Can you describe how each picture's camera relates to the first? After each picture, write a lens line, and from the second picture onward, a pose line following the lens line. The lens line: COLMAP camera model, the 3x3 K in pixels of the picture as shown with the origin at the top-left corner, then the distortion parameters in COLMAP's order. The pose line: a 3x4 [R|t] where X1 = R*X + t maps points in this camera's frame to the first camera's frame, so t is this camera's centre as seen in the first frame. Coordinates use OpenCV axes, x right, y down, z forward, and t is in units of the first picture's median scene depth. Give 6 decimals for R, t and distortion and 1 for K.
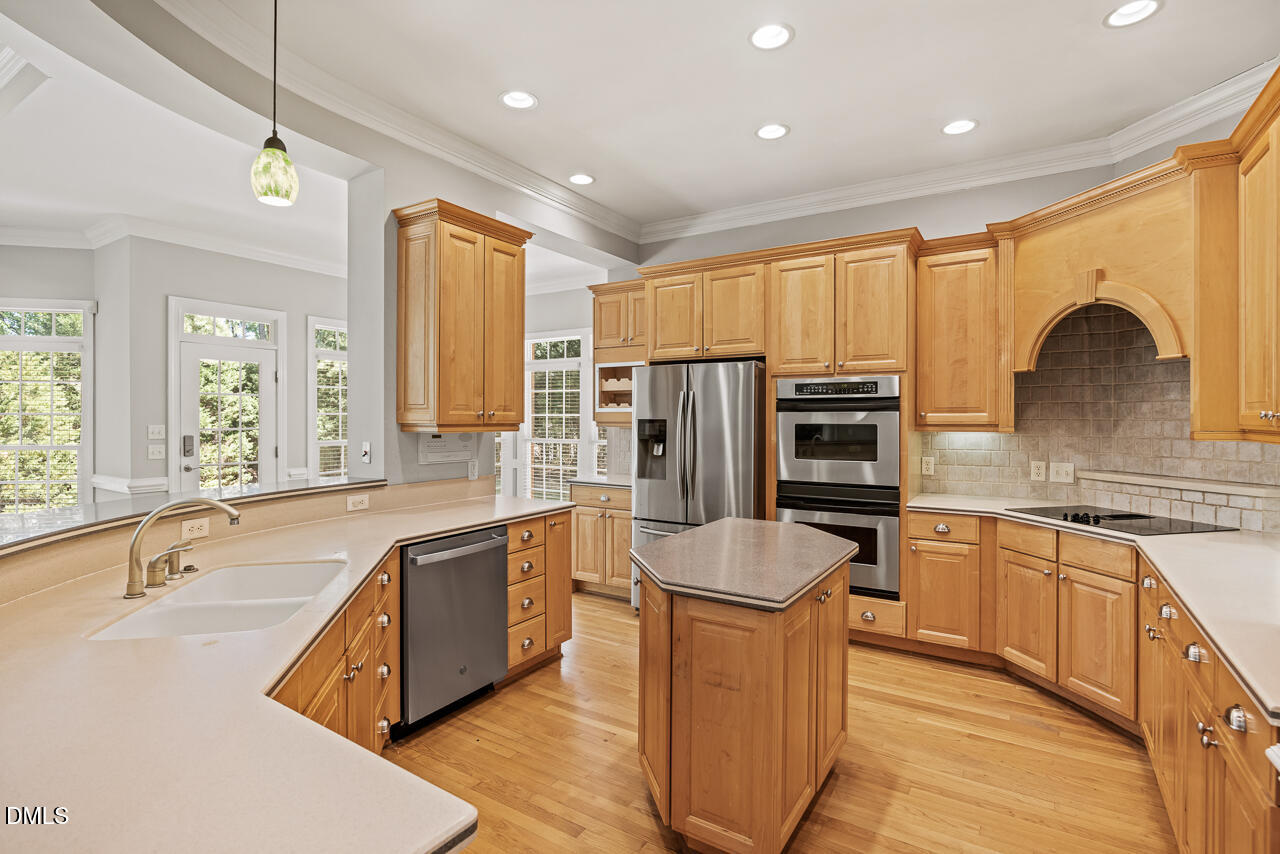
lens RADIAL K [[621.0, 0, 641.5], [0, 621.0, 420.3], [0, 0, 1]] dist [-0.004914, -0.000450]
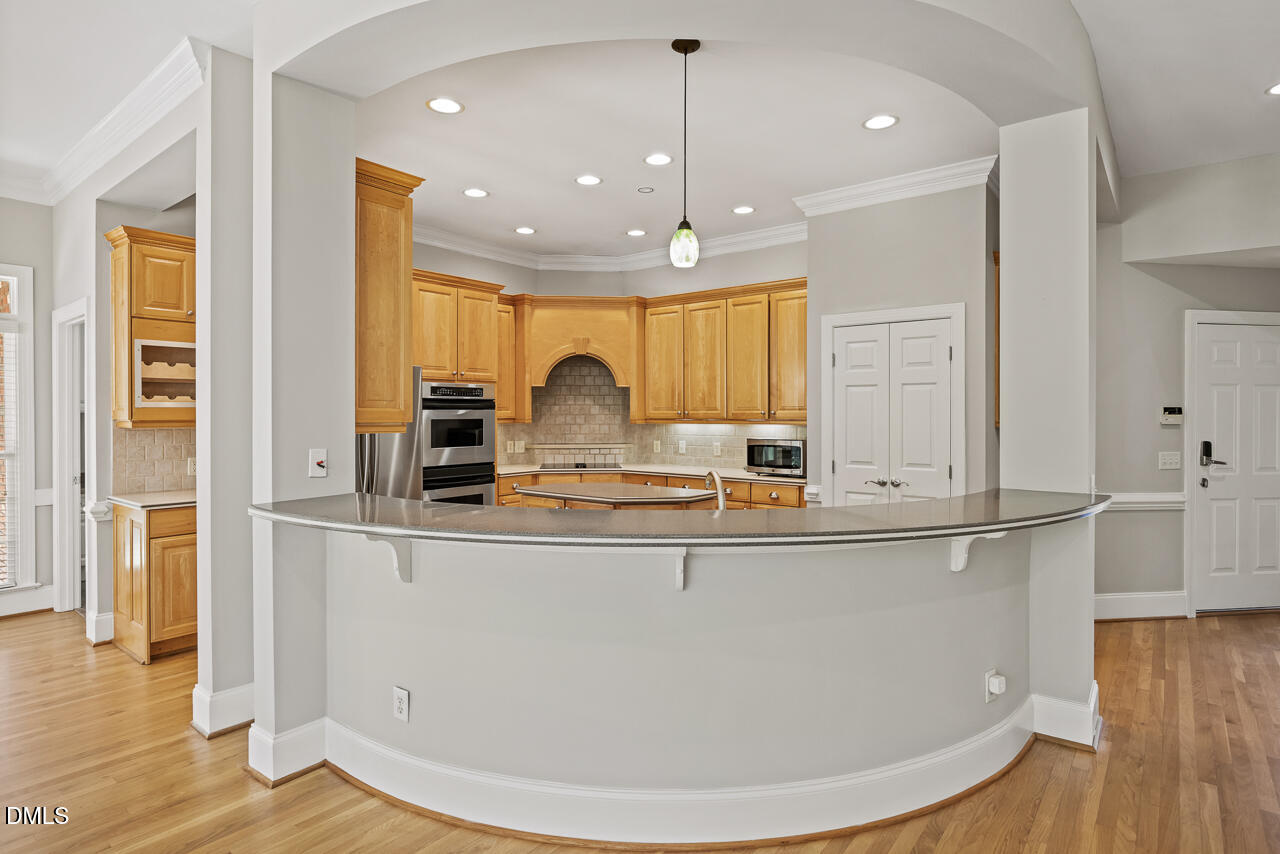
lens RADIAL K [[688.1, 0, 640.7], [0, 688.1, 421.3], [0, 0, 1]] dist [0.002995, 0.000242]
pose [[0.102534, -0.012984, 0.994645, -1.107258], [0.005755, 0.999906, 0.012459, -0.005031], [-0.994713, 0.004447, 0.102599, 0.480448]]
